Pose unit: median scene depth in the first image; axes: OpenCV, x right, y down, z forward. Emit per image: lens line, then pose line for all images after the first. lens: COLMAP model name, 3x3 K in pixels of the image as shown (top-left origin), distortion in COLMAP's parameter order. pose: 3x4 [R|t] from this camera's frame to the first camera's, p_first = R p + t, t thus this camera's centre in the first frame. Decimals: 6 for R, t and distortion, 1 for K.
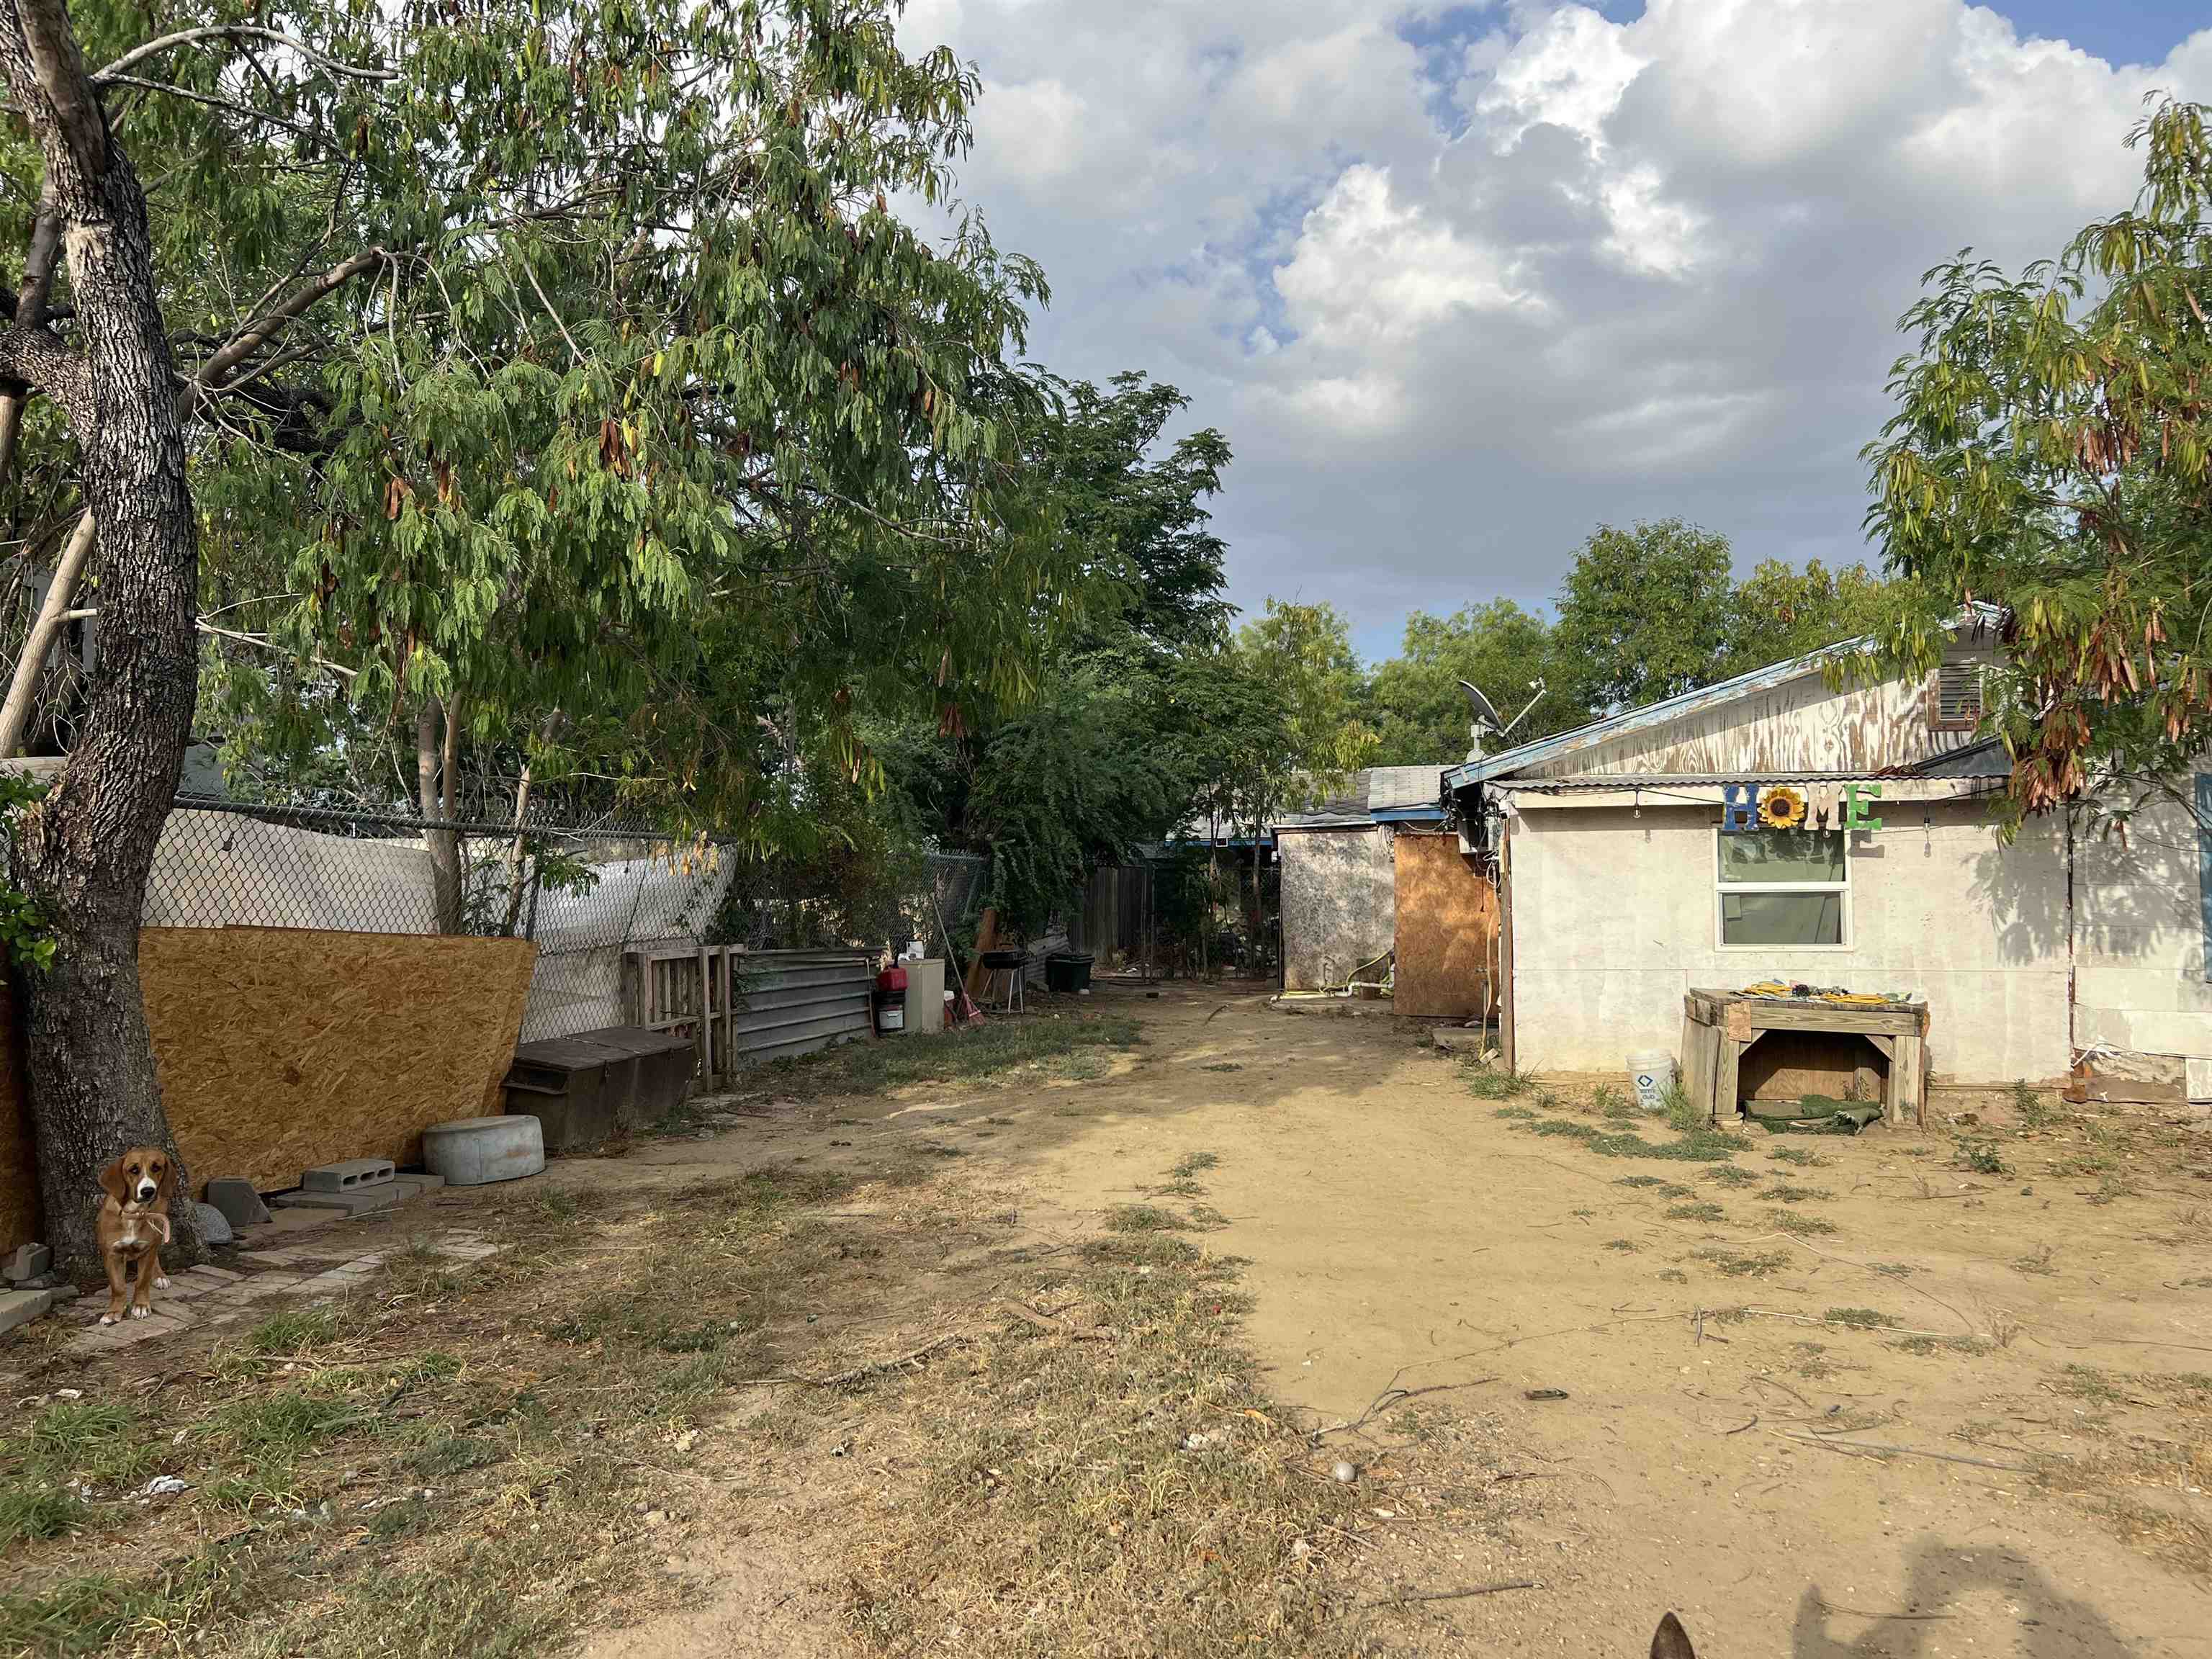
lens RADIAL K [[1665.1, 0, 1114.0], [0, 1665.1, 835.8], [0, 0, 1]] dist [0.063084, -0.067560]
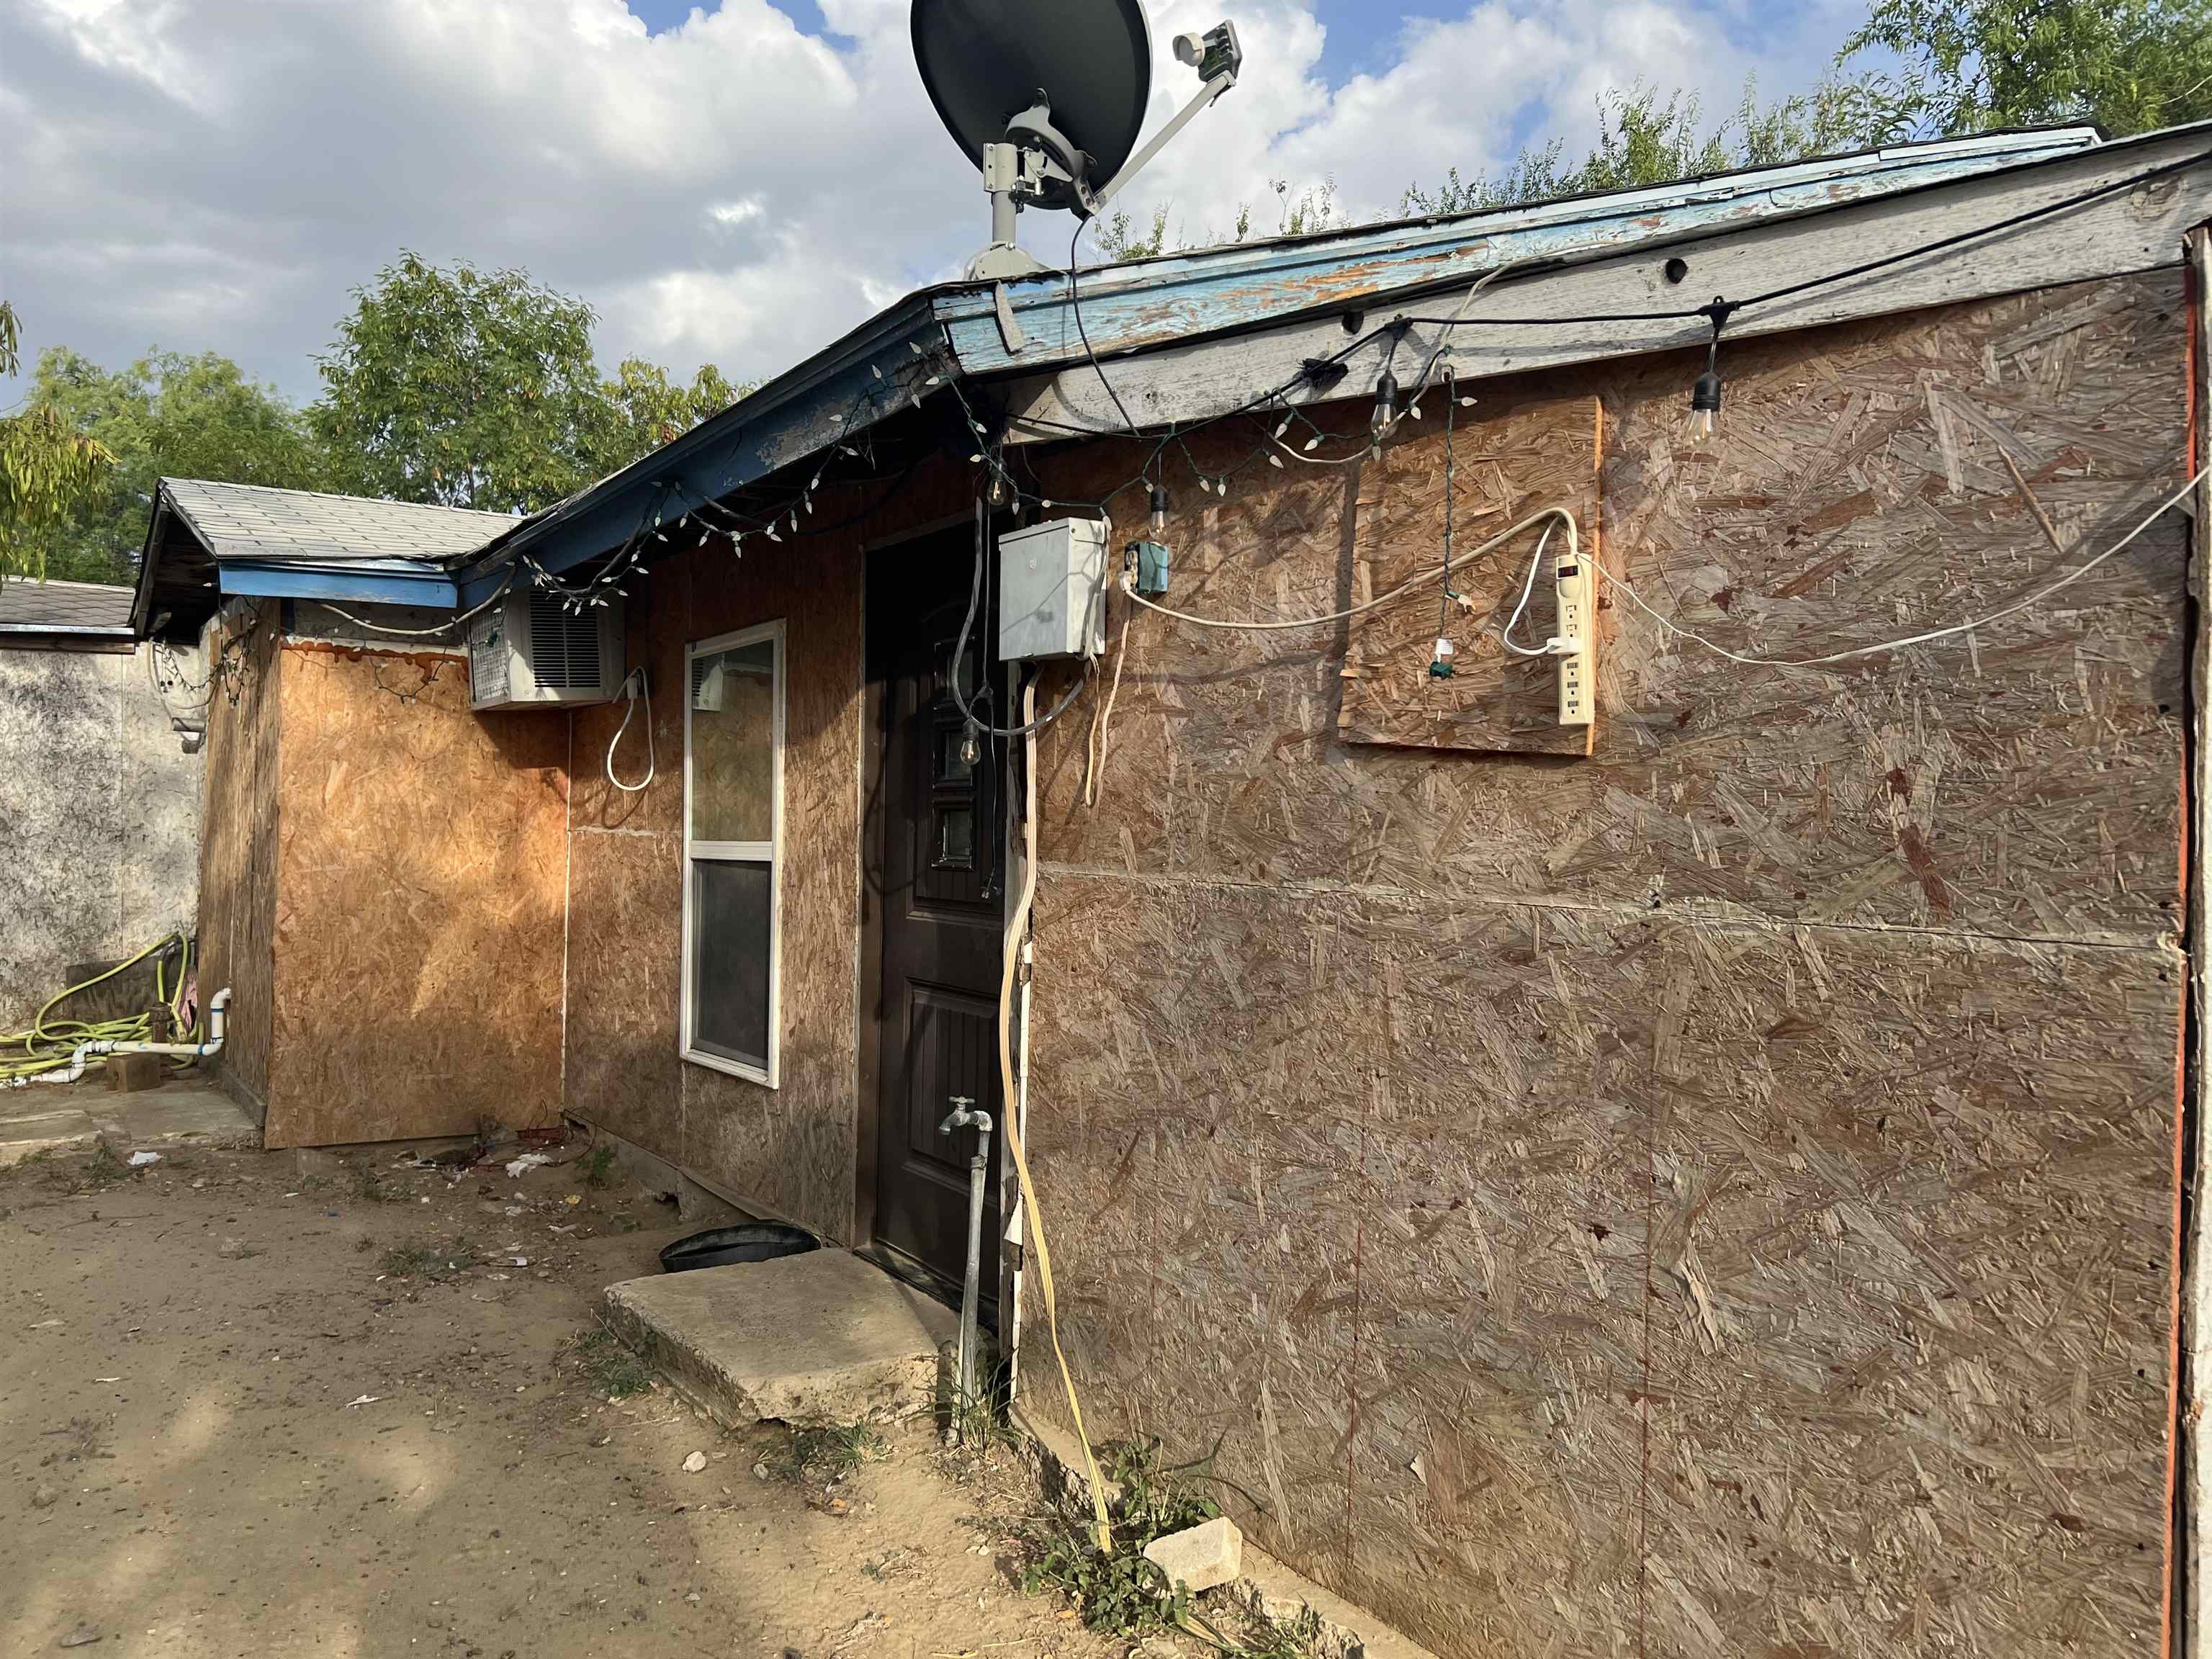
lens RADIAL K [[1651.1, 0, 1100.8], [0, 1651.1, 821.4], [0, 0, 1]] dist [0.068660, -0.061560]
pose [[0.708673, 0.012582, 0.705425, 0.067706], [-0.042606, 0.998779, 0.024988, 0.036079], [-0.704250, -0.047763, 0.708344, 1.054556]]
